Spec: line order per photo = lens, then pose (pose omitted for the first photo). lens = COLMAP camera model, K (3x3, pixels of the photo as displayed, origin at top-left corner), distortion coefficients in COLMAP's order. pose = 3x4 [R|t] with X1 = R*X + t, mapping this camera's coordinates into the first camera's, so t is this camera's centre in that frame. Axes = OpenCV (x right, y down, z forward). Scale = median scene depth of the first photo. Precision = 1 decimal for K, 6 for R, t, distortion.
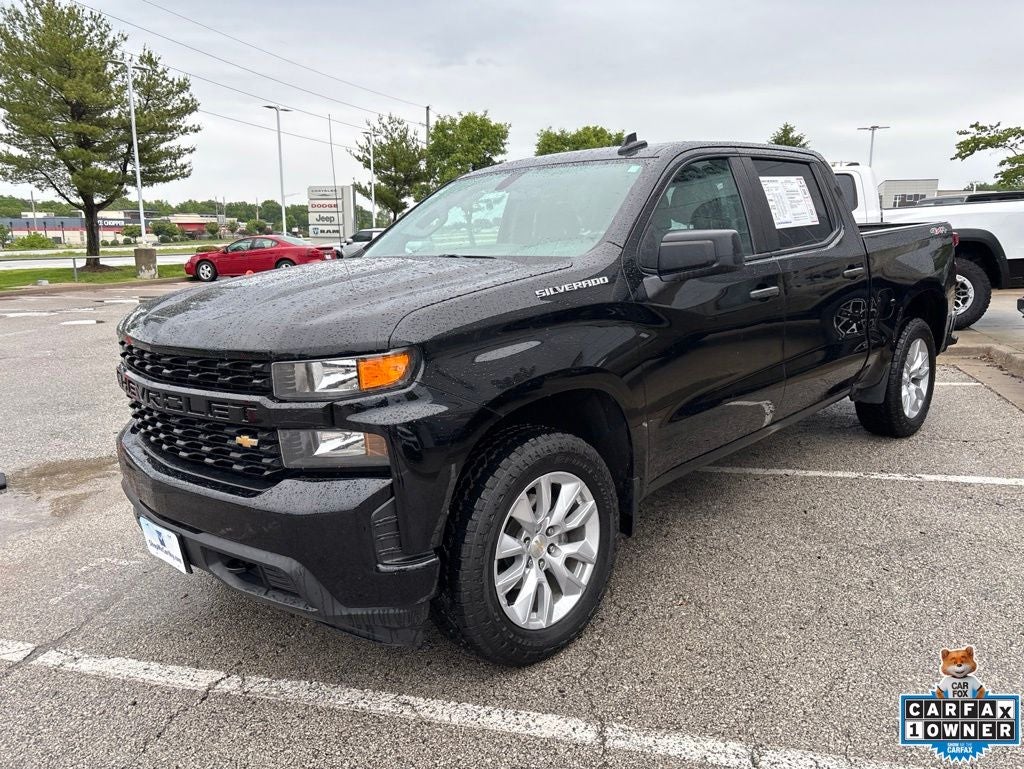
lens RADIAL K [[776.7, 0, 519.0], [0, 776.7, 377.8], [0, 0, 1]] dist [0.048925, -0.054021]
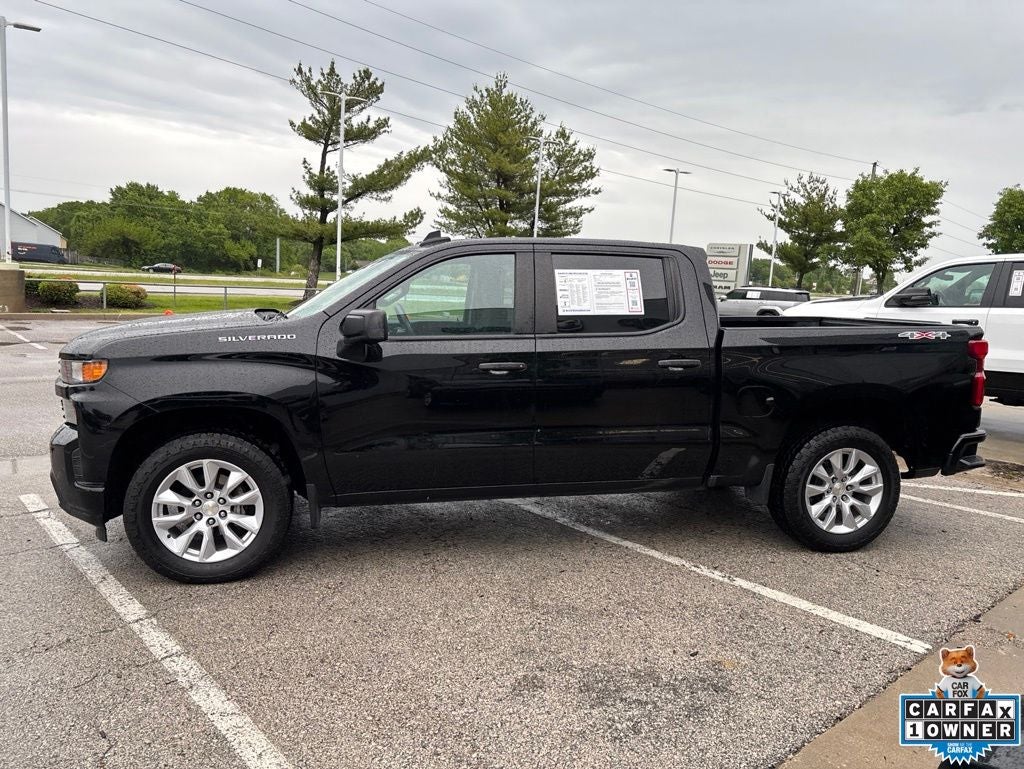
lens RADIAL K [[779.2, 0, 507.9], [0, 779.2, 376.6], [0, 0, 1]] dist [0.037422, -0.031356]
pose [[0.837423, 0.128976, -0.531119, 0.127097], [-0.164614, 0.986154, -0.020074, -0.009547], [0.521176, 0.104240, 0.847059, 0.000596]]
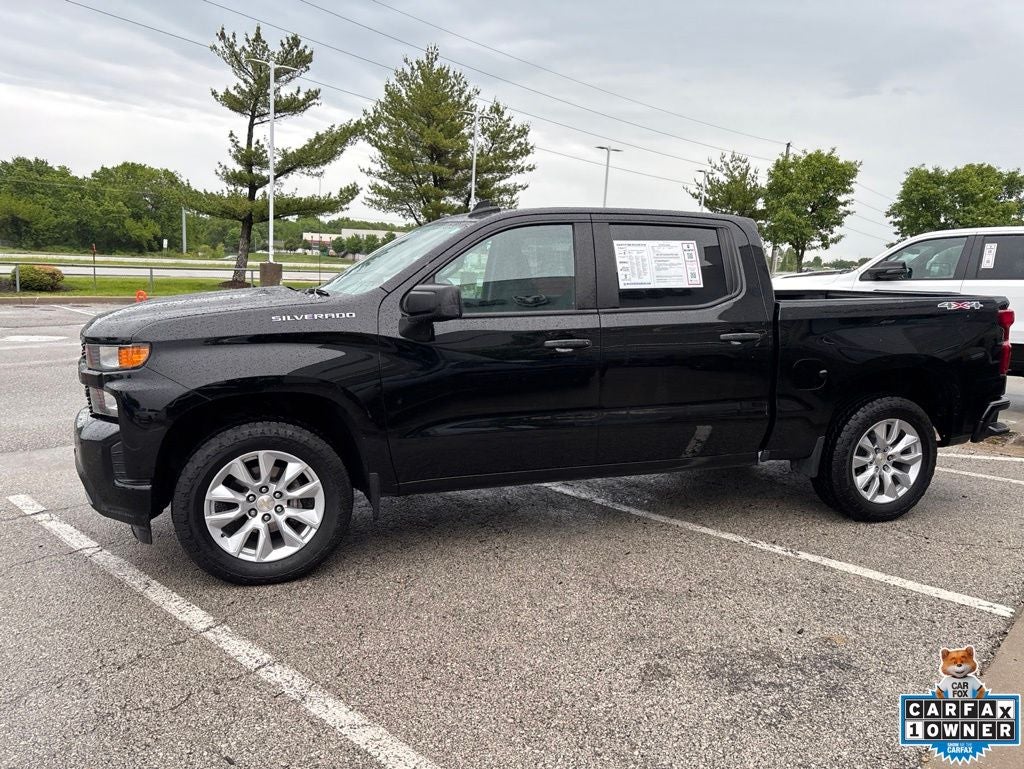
lens RADIAL K [[781.6, 0, 512.0], [0, 781.6, 384.5], [0, 0, 1]] dist [0.036768, -0.035855]
pose [[0.892187, 0.126921, -0.433467, 0.098723], [-0.141855, 0.989885, -0.002132, -0.004818], [0.428811, 0.063392, 0.901167, -0.006569]]
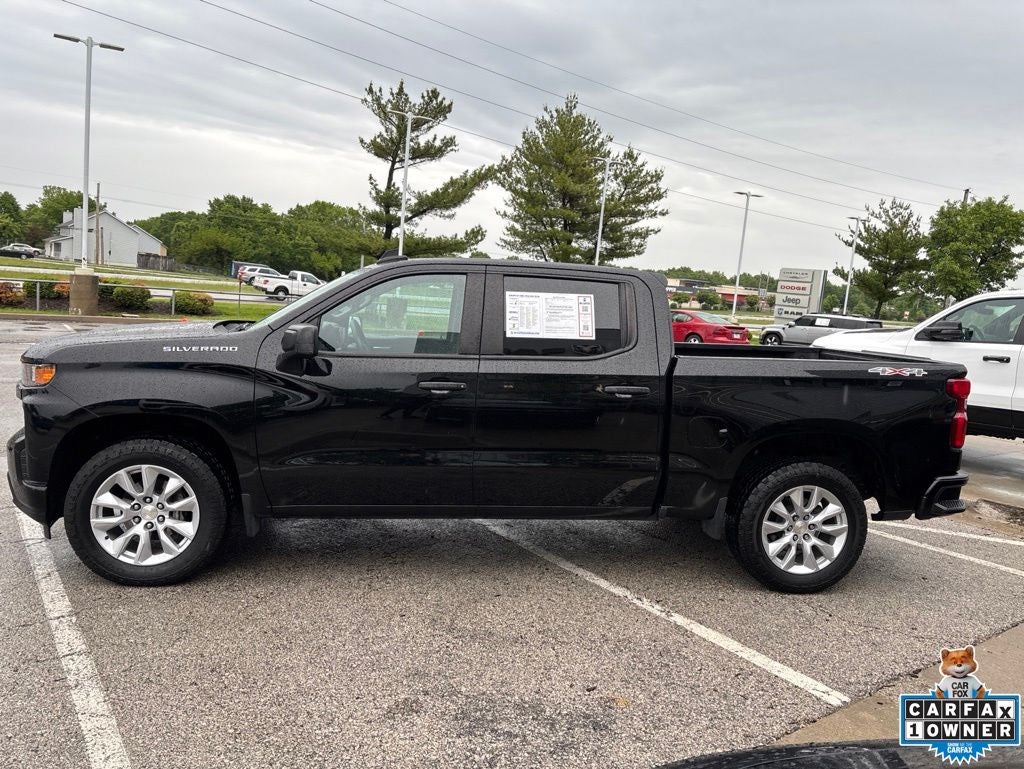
lens RADIAL K [[776.7, 0, 519.0], [0, 776.7, 377.8], [0, 0, 1]] dist [0.048925, -0.054021]
pose [[0.784060, 0.150506, -0.602161, 0.149041], [-0.206688, 0.978096, -0.024655, -0.015513], [0.585260, 0.143791, 0.797994, 0.016343]]
